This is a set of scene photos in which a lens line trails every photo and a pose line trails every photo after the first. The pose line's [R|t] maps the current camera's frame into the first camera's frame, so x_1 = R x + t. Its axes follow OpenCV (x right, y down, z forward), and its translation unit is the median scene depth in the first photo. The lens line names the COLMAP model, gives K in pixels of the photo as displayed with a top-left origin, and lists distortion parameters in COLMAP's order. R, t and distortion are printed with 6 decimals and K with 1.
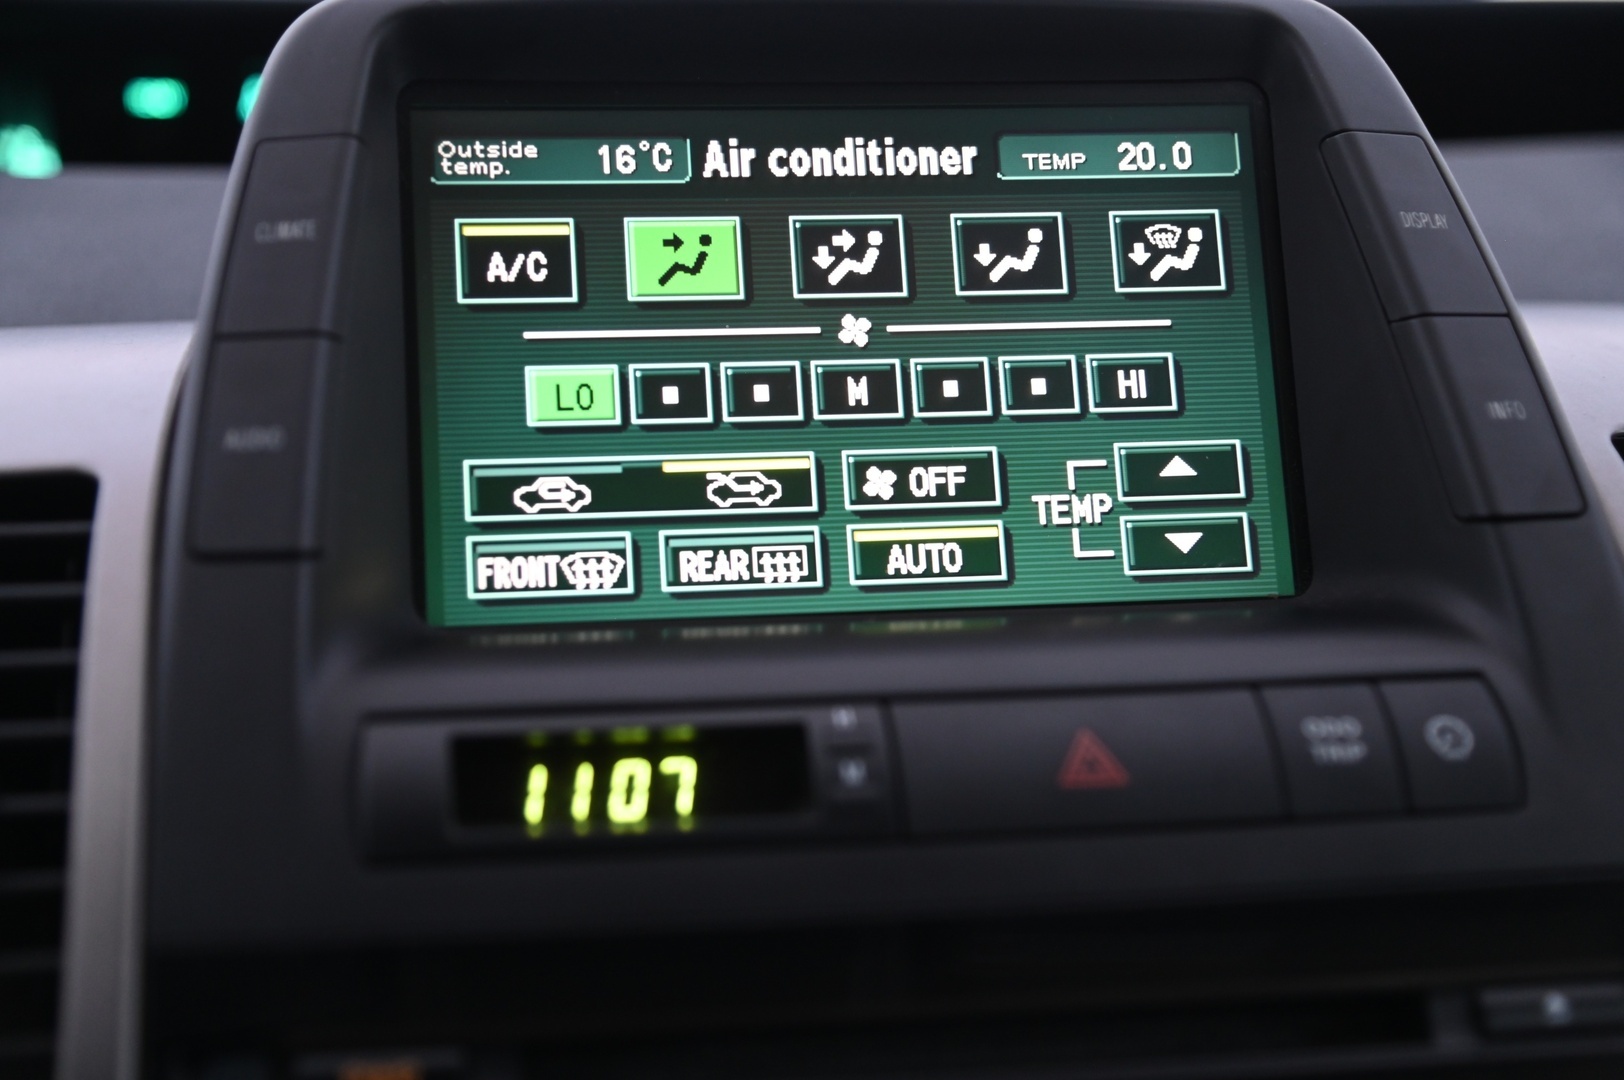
lens RADIAL K [[2470.5, 0, 824.5], [0, 2470.5, 526.0], [0, 0, 1]] dist [0.202357, 0.000000]
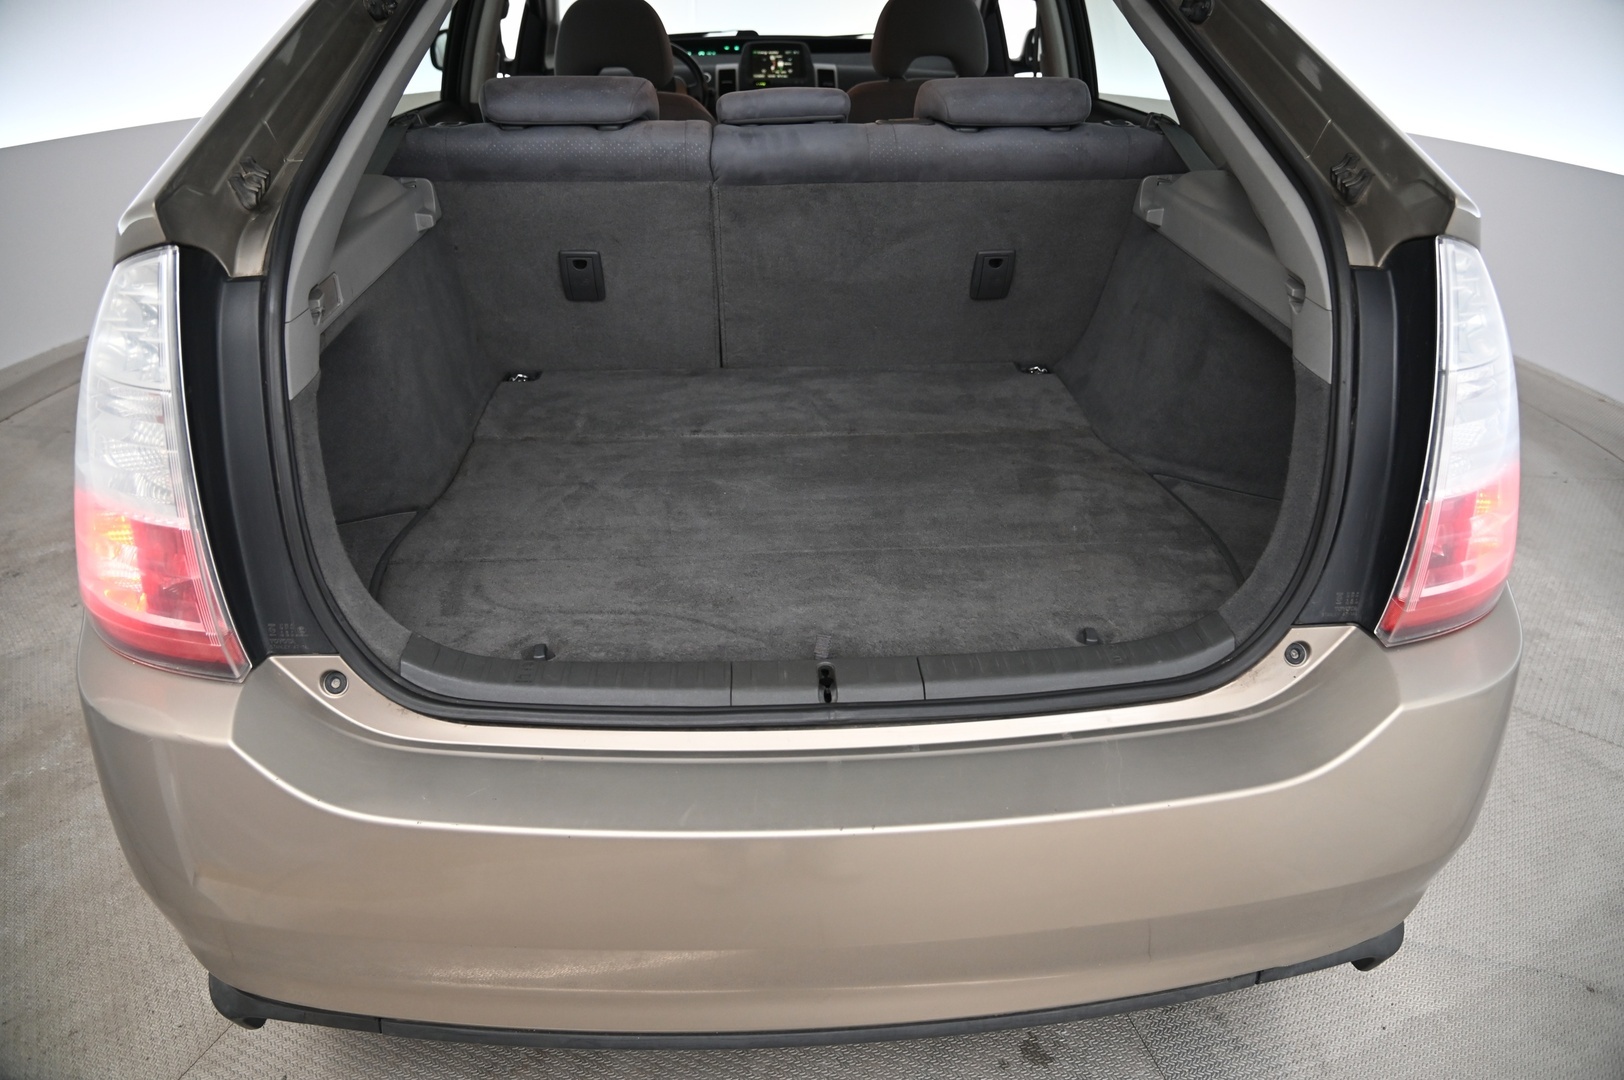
lens RADIAL K [[1123.4, 0, 811.2], [0, 1123.4, 540.4], [0, 0, 1]] dist [-0.108627, 0.057140]
pose [[0.994873, 0.047094, -0.089493, 1.293713], [-0.022518, 0.965894, 0.257955, 1.355333], [0.098589, -0.254618, 0.962003, -8.503114]]
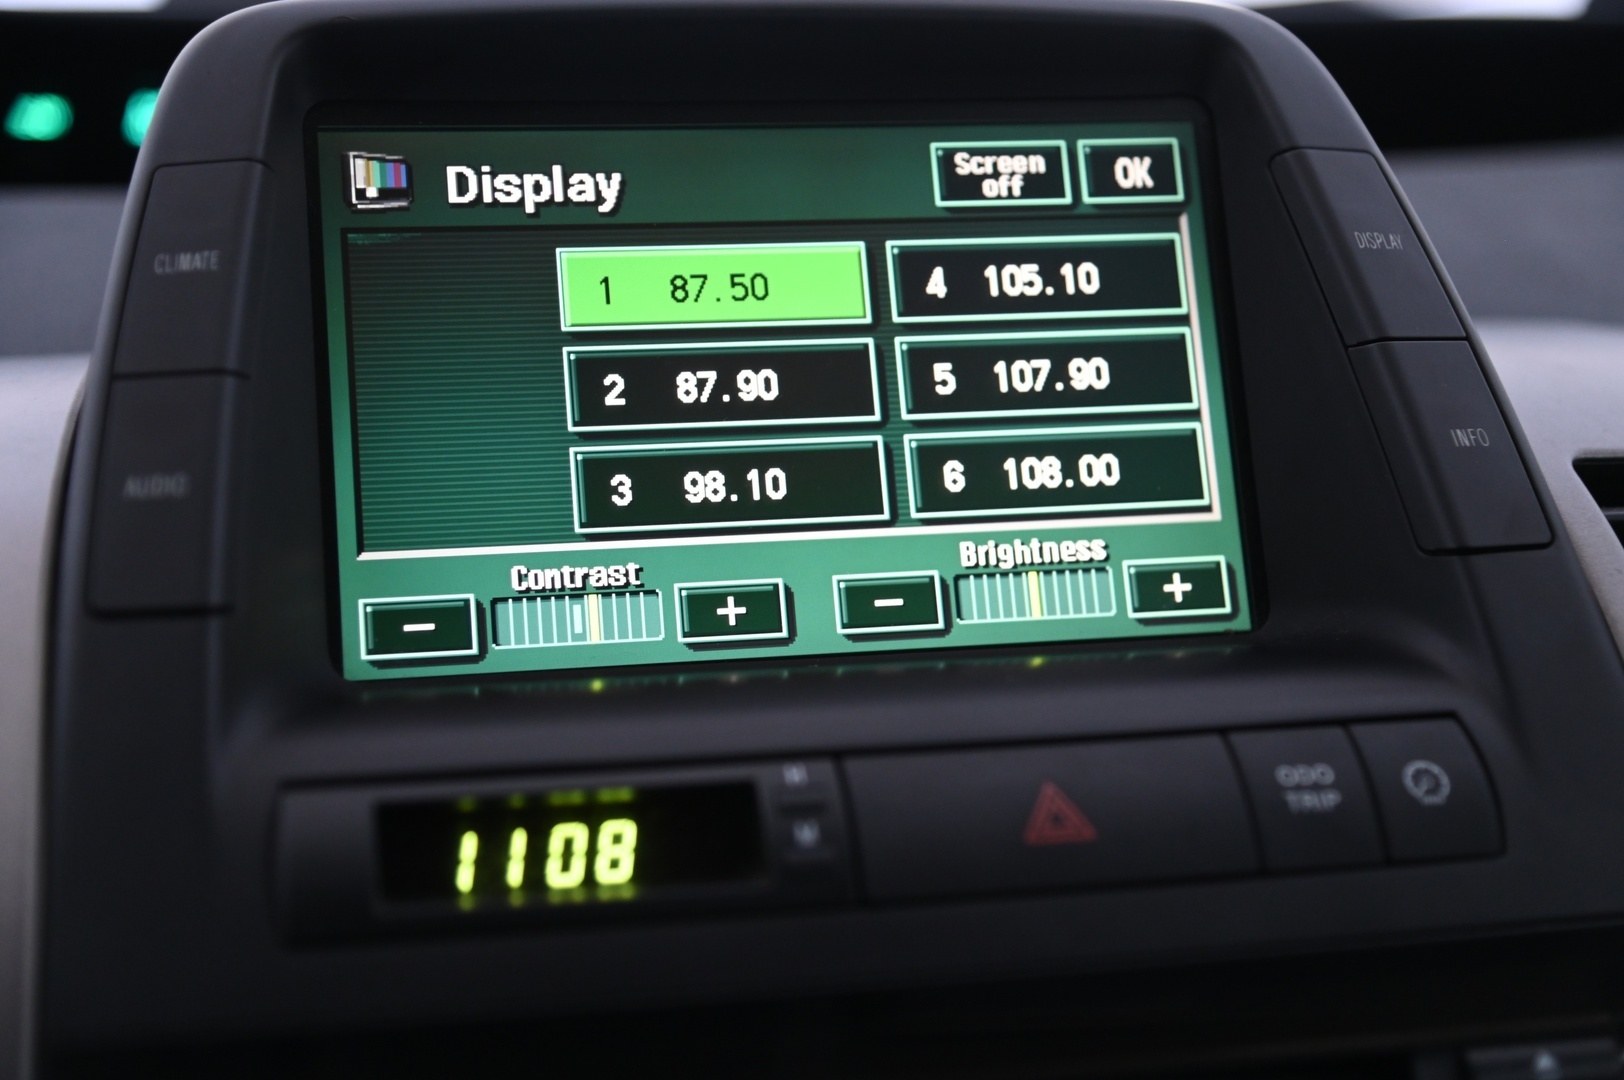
lens RADIAL K [[2470.5, 0, 827.4], [0, 2470.5, 531.4], [0, 0, 1]] dist [0.202357, 0.000000]
pose [[0.998962, -0.014221, 0.043273, -0.018948], [0.014352, 0.999893, -0.002720, -0.012127], [-0.043230, 0.003338, 0.999060, 0.054626]]
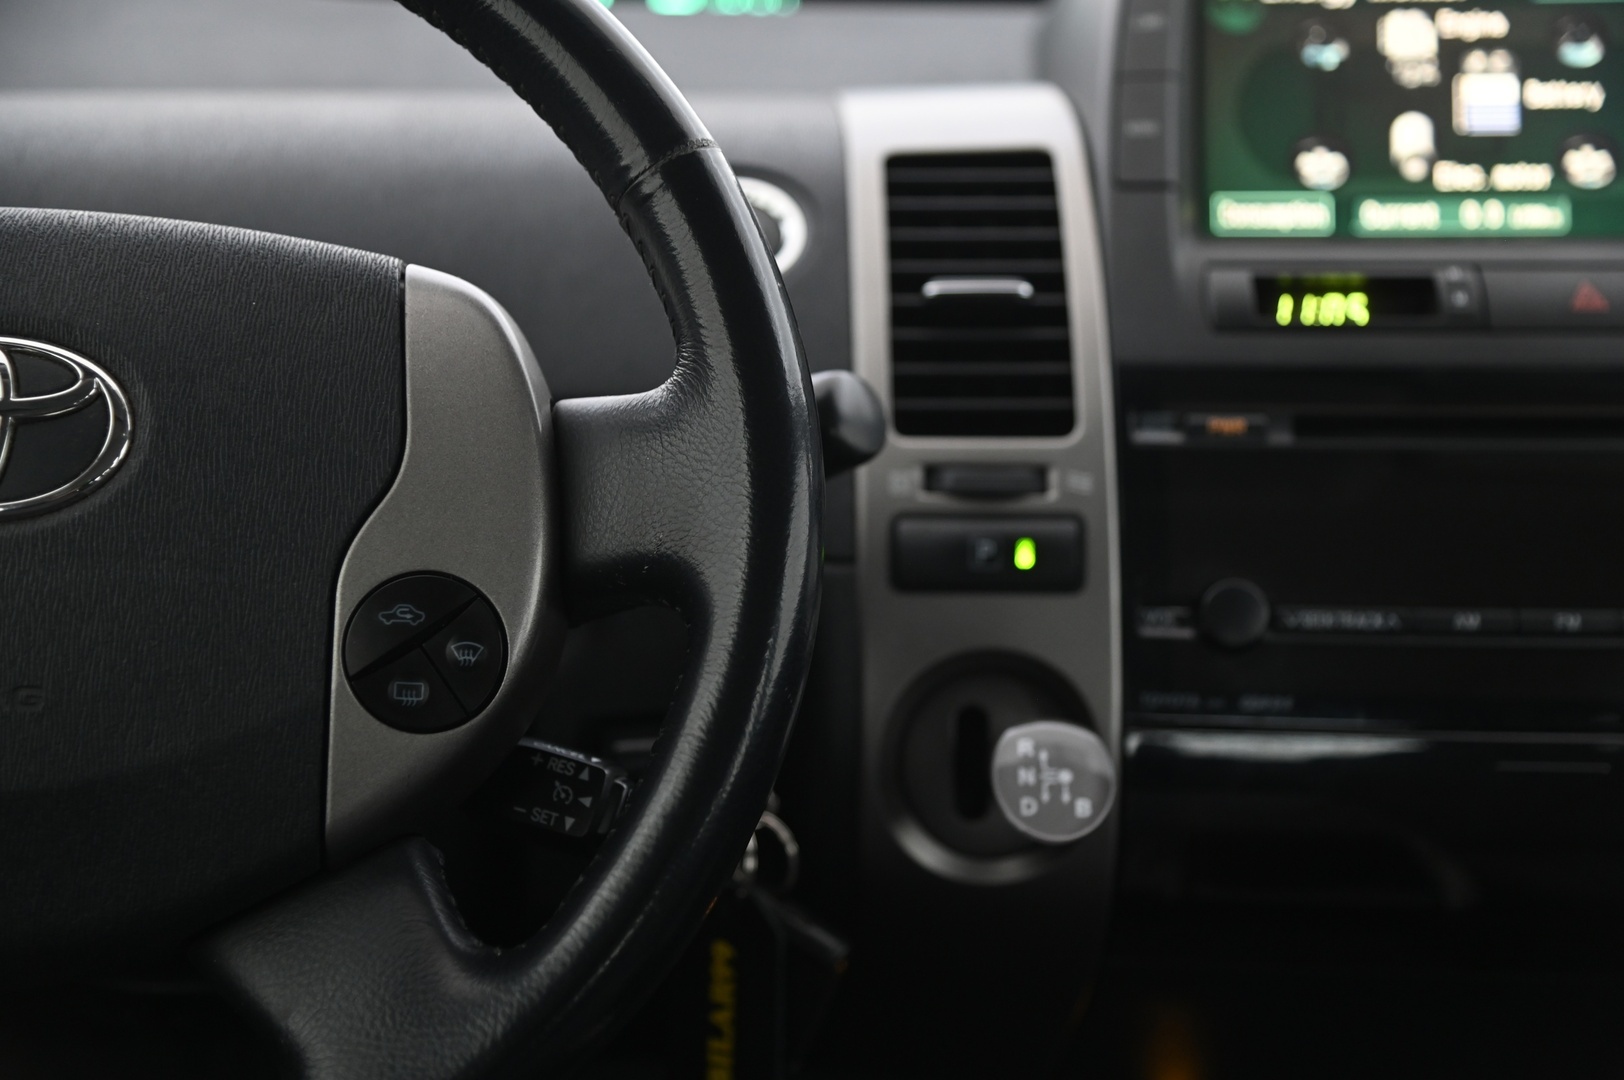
lens RADIAL K [[2470.5, 0, 808.4], [0, 2470.5, 542.7], [0, 0, 1]] dist [0.202357, 0.000000]
pose [[0.991727, 0.040342, -0.121862, -0.238441], [-0.034301, 0.998095, 0.051275, 0.199374], [0.123698, -0.046671, 0.991222, -0.986694]]
